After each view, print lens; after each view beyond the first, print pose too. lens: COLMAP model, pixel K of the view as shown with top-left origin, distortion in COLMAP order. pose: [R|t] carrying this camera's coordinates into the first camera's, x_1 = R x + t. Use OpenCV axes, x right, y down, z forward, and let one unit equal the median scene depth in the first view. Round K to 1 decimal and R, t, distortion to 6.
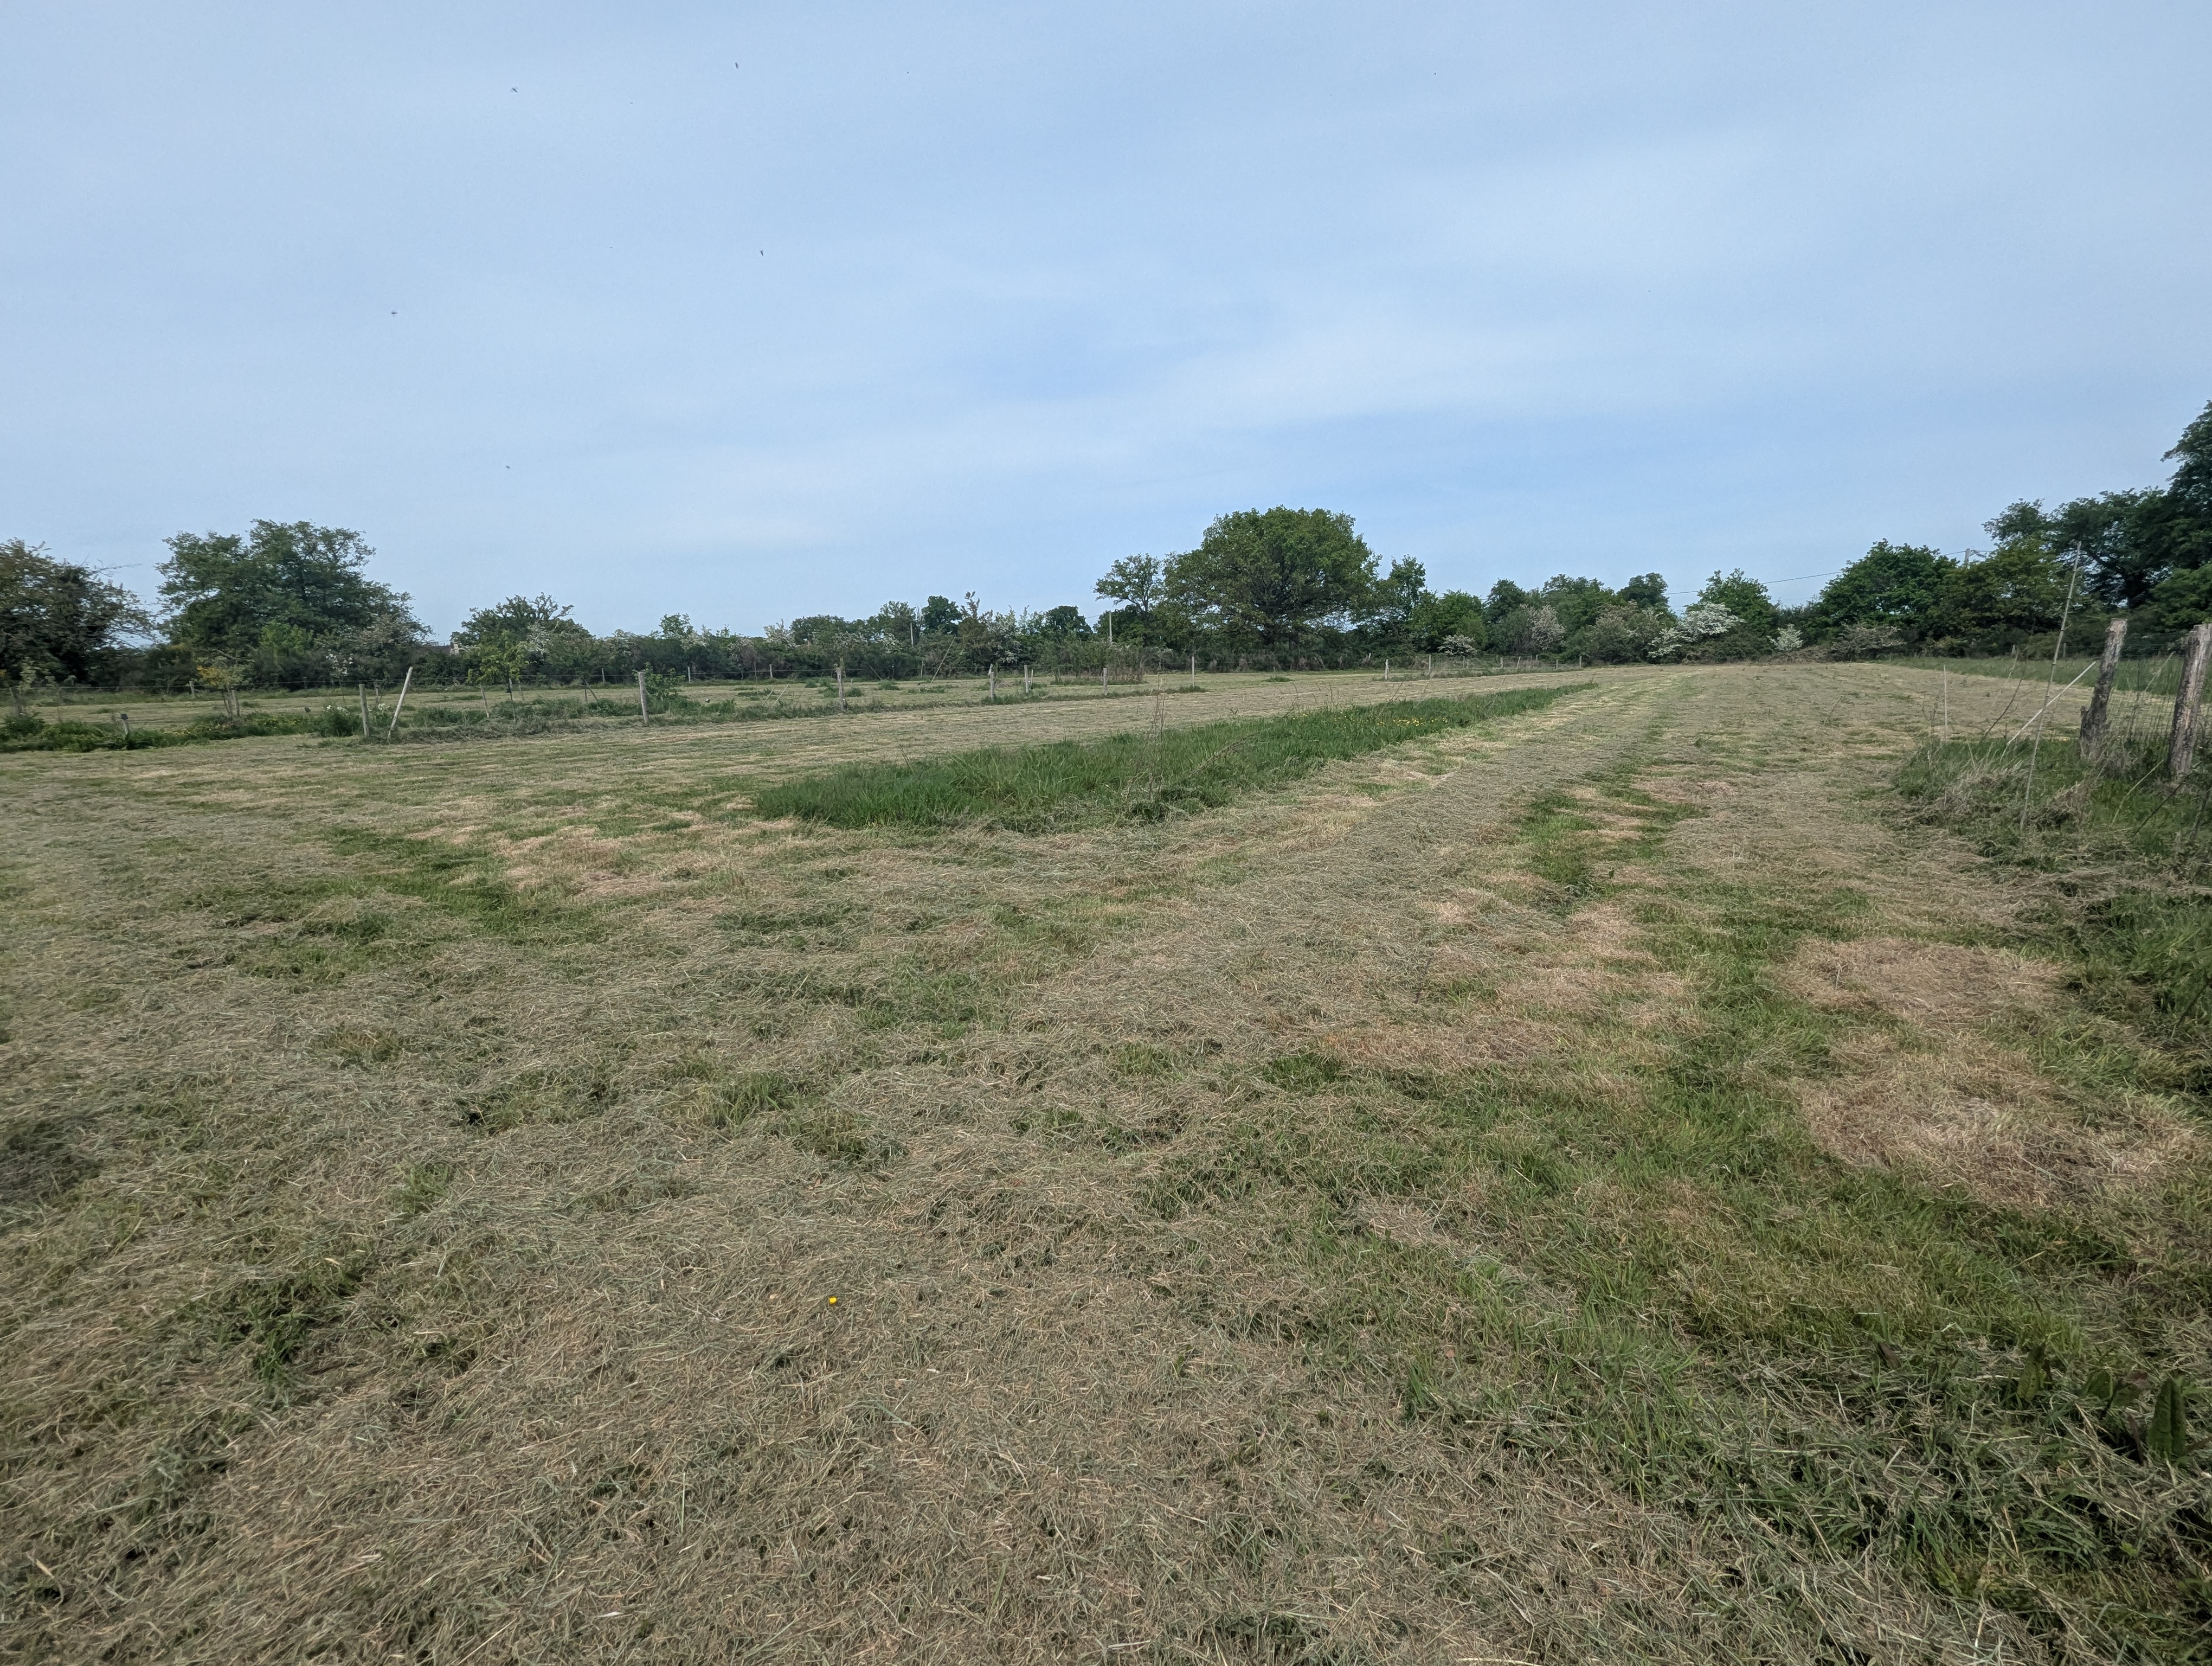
lens RADIAL K [[888.9, 0, 1104.7], [0, 888.9, 829.6], [0, 0, 1]] dist [-0.000267, 0.000152]
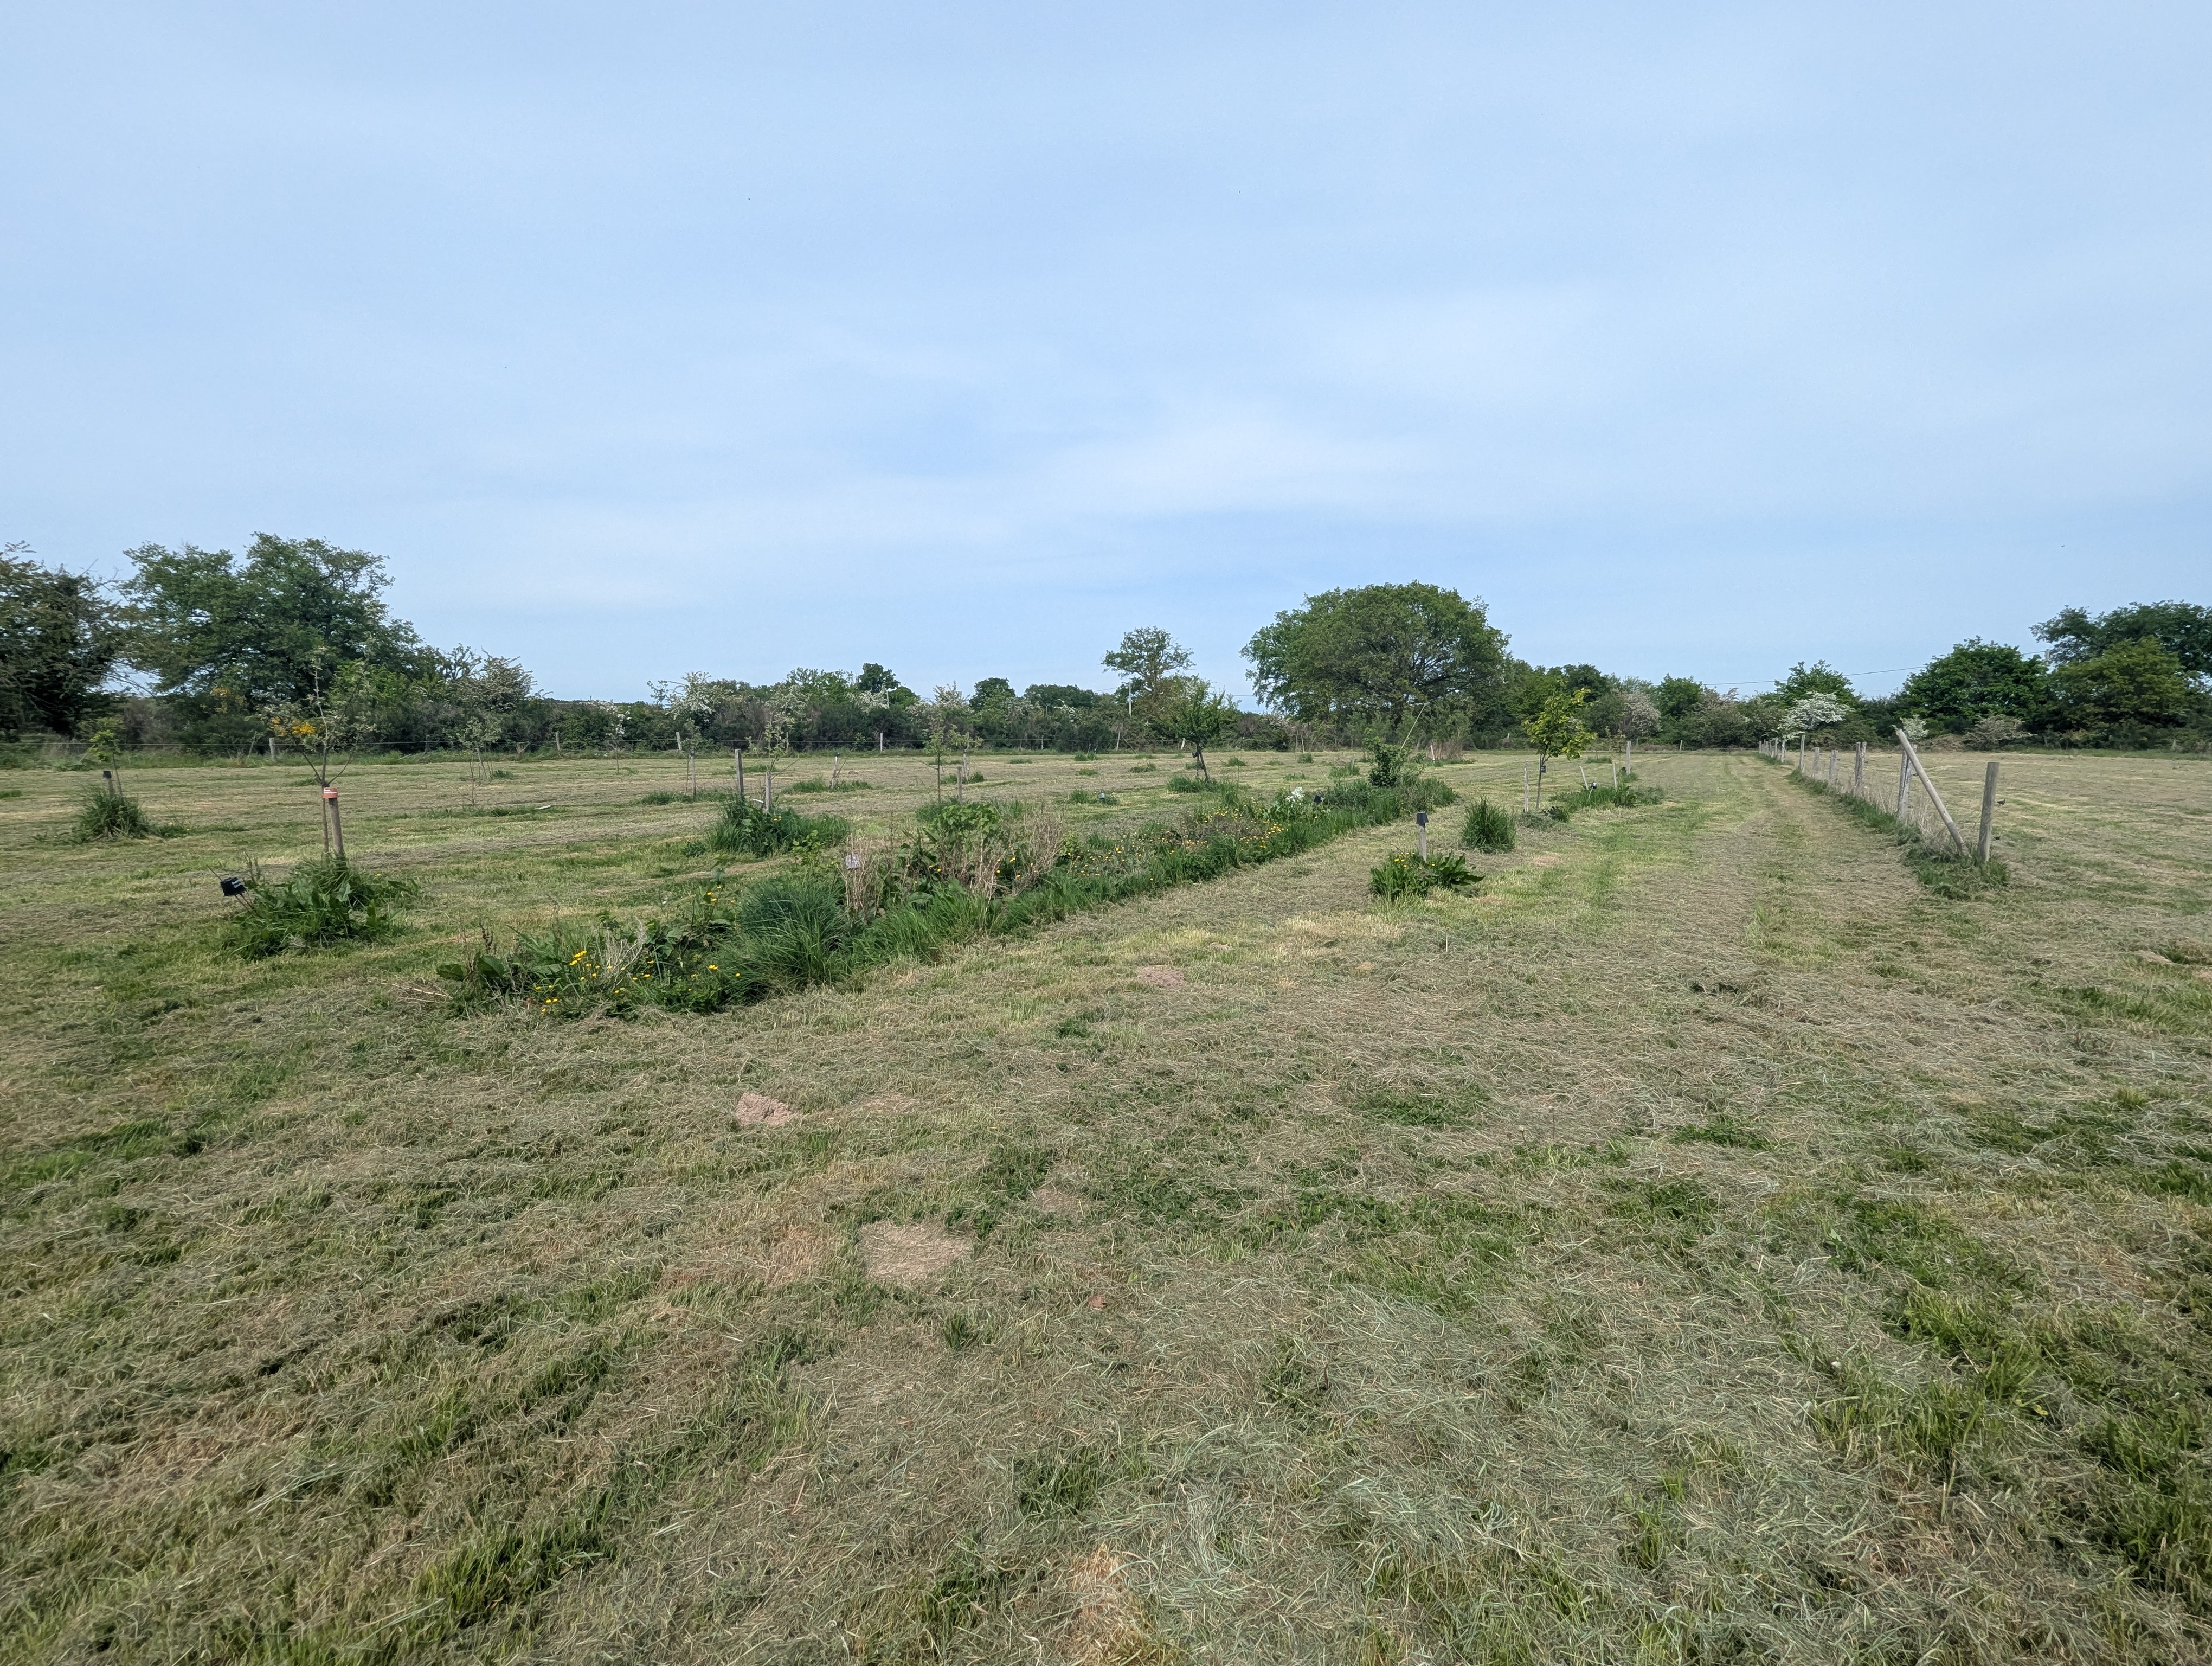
lens RADIAL K [[888.9, 0, 1106.6], [0, 888.9, 836.3], [0, 0, 1]] dist [-0.000267, 0.000152]
pose [[0.988060, 0.003114, 0.154040, -0.300328], [0.008338, 0.997250, -0.073640, -0.019515], [-0.153846, 0.074045, 0.985317, 0.125810]]
